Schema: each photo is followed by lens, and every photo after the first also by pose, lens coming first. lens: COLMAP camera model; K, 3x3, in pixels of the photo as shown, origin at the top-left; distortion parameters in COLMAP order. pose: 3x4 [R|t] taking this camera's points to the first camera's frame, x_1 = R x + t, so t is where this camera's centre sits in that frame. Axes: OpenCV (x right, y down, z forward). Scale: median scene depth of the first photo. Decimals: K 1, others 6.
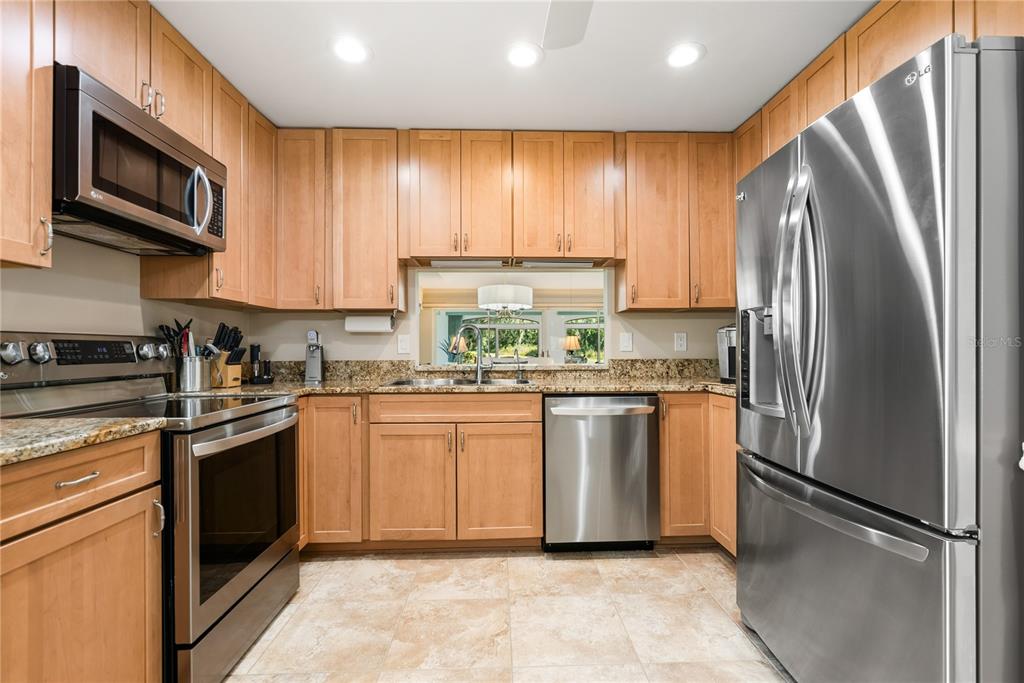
lens RADIAL K [[468.5, 0, 514.1], [0, 468.5, 346.1], [0, 0, 1]] dist [-0.001540, 0.000414]
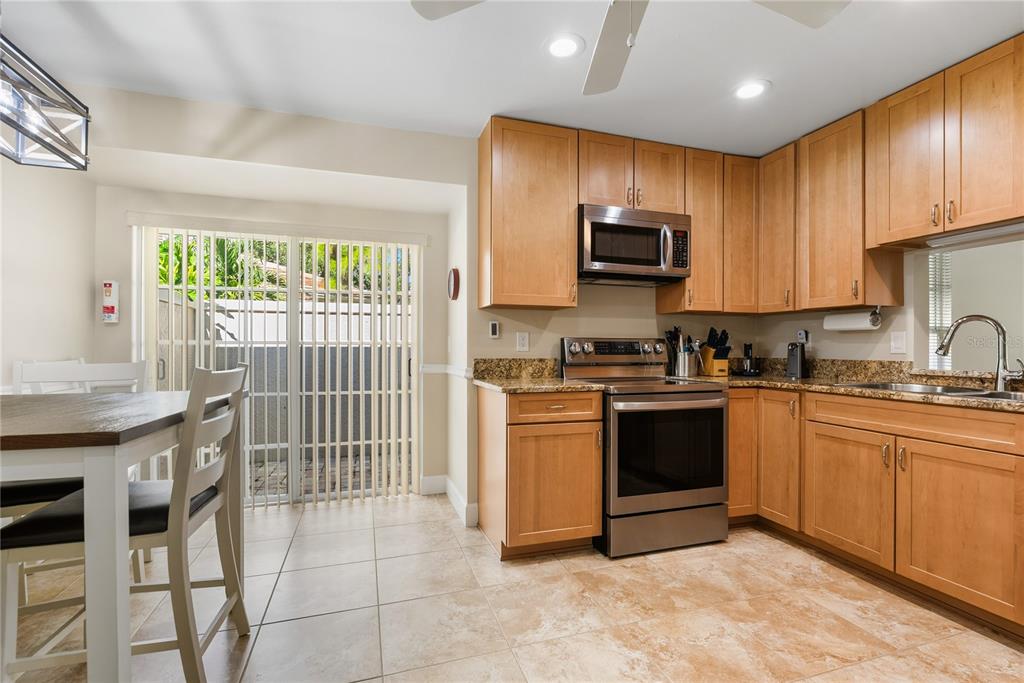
lens RADIAL K [[468.5, 0, 514.1], [0, 468.5, 346.1], [0, 0, 1]] dist [-0.001540, 0.000414]
pose [[0.271820, 0.003743, -0.962341, 0.510604], [0.000210, 0.999992, 0.003948, -0.001811], [0.962348, -0.001276, 0.271817, 0.103385]]
